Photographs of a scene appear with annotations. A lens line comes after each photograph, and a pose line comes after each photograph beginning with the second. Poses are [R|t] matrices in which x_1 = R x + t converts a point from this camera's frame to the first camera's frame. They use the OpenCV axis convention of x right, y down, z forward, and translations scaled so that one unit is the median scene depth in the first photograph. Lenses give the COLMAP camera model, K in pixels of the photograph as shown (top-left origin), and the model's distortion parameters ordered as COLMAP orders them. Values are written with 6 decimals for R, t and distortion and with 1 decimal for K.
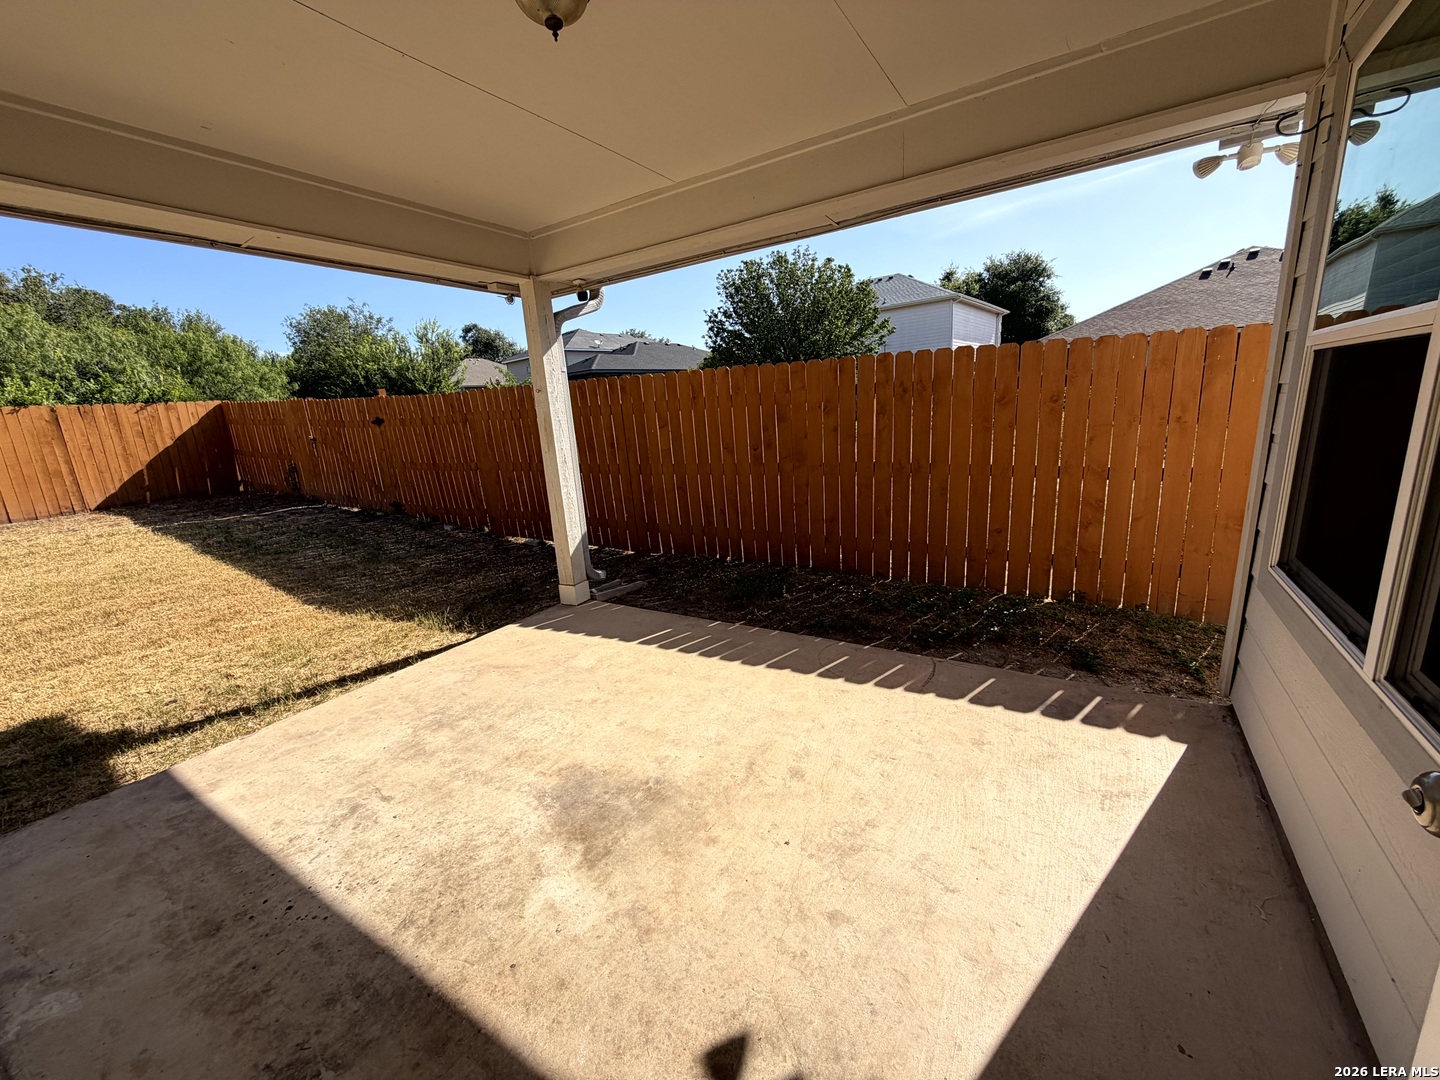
lens RADIAL K [[573.5, 0, 717.5], [0, 573.5, 540.3], [0, 0, 1]] dist [-0.000576, 0.000035]
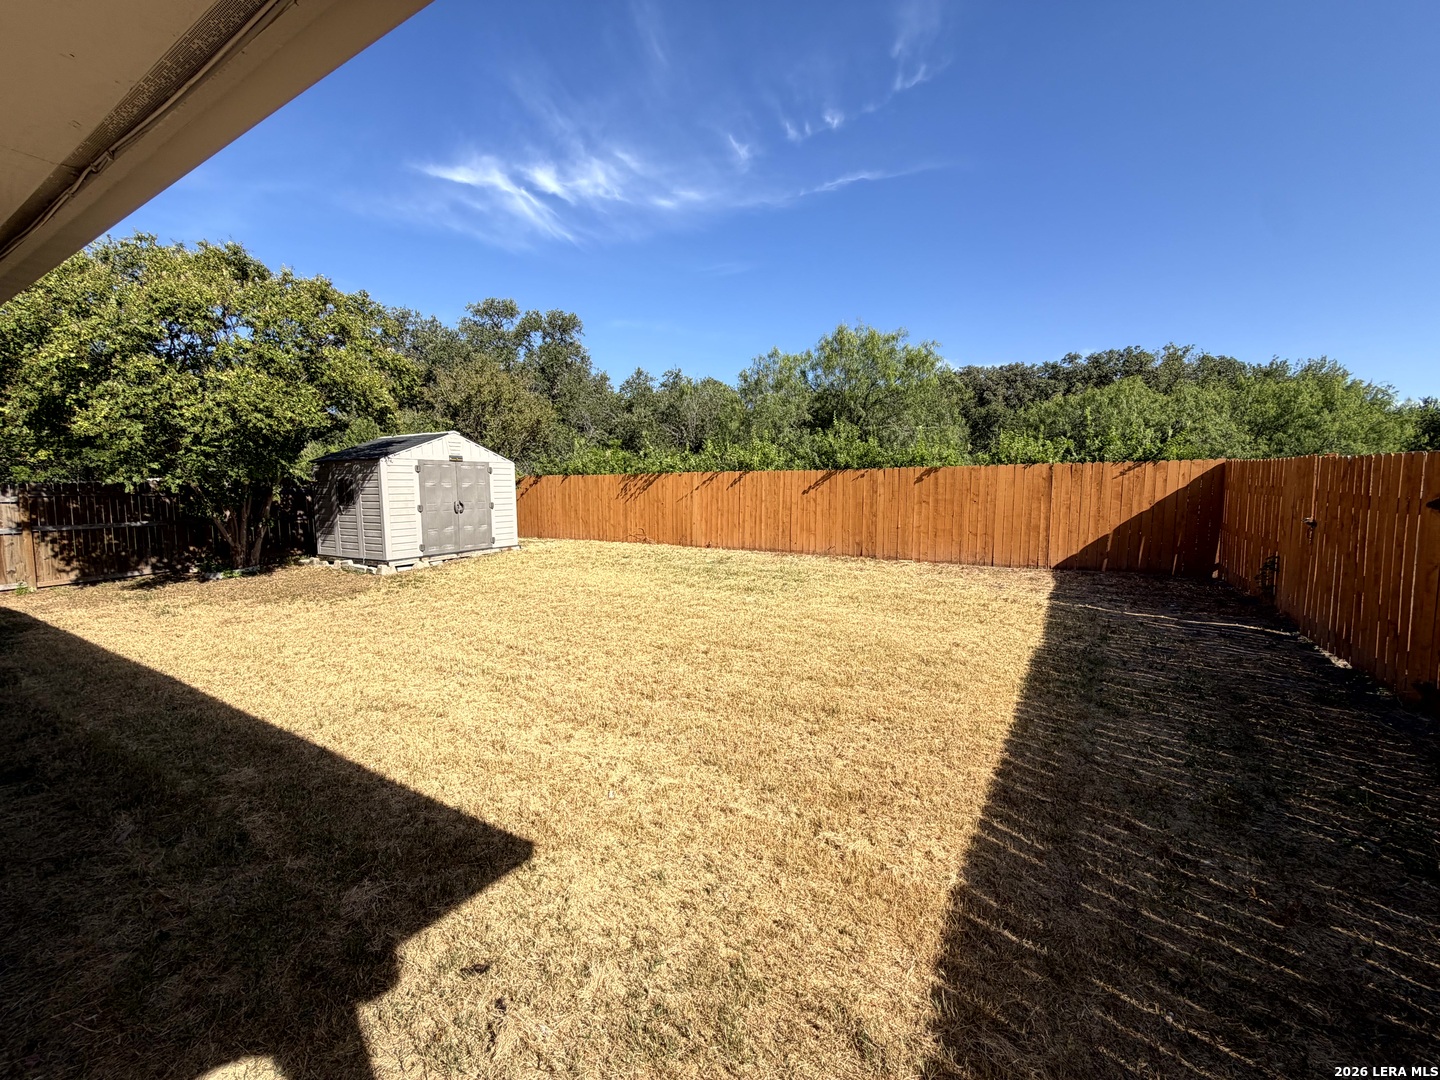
lens RADIAL K [[573.5, 0, 717.5], [0, 573.5, 540.3], [0, 0, 1]] dist [-0.000576, 0.000035]
pose [[0.039047, 0.139334, -0.989475, -0.138479], [-0.235845, 0.963539, 0.126375, -0.084516], [0.971006, 0.228428, 0.070485, 0.349573]]
